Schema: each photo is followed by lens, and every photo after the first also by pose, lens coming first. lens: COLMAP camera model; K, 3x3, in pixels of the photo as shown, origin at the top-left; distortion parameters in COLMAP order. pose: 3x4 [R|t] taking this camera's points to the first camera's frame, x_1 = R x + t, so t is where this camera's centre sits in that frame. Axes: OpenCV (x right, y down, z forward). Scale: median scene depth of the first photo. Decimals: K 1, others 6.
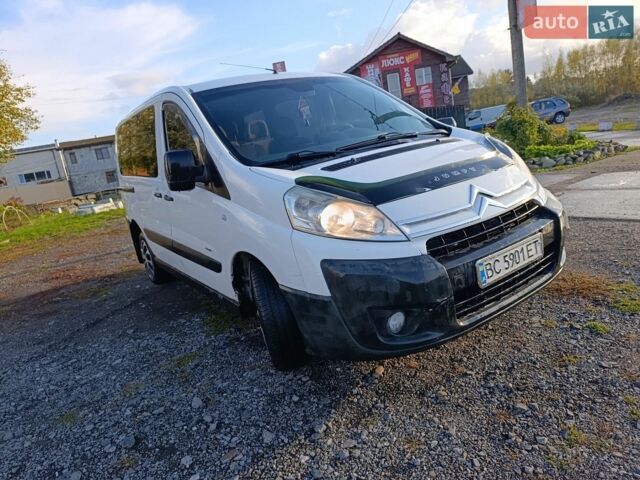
lens RADIAL K [[447.7, 0, 322.1], [0, 447.7, 229.3], [0, 0, 1]] dist [0.005358, 0.000500]
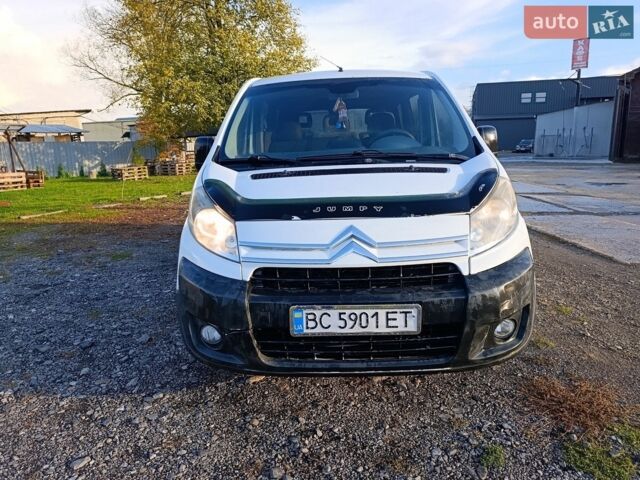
lens RADIAL K [[447.7, 0, 322.1], [0, 447.7, 229.3], [0, 0, 1]] dist [0.005358, 0.000500]
pose [[0.797869, 0.252717, -0.547302, 0.811361], [-0.221954, 0.967260, 0.123063, -0.196389], [0.560483, 0.023288, 0.827838, 0.253498]]
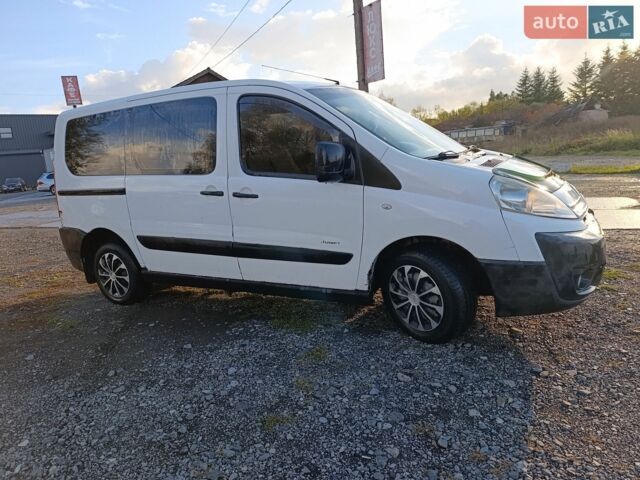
lens RADIAL K [[436.7, 0, 320.0], [0, 436.7, 240.0], [0, 0, 1]] dist [0.044394, -0.067791]
pose [[0.883159, -0.007400, 0.469016, -1.040310], [0.032373, 0.998453, -0.045206, 0.116189], [-0.467956, 0.055108, 0.882032, 0.182433]]
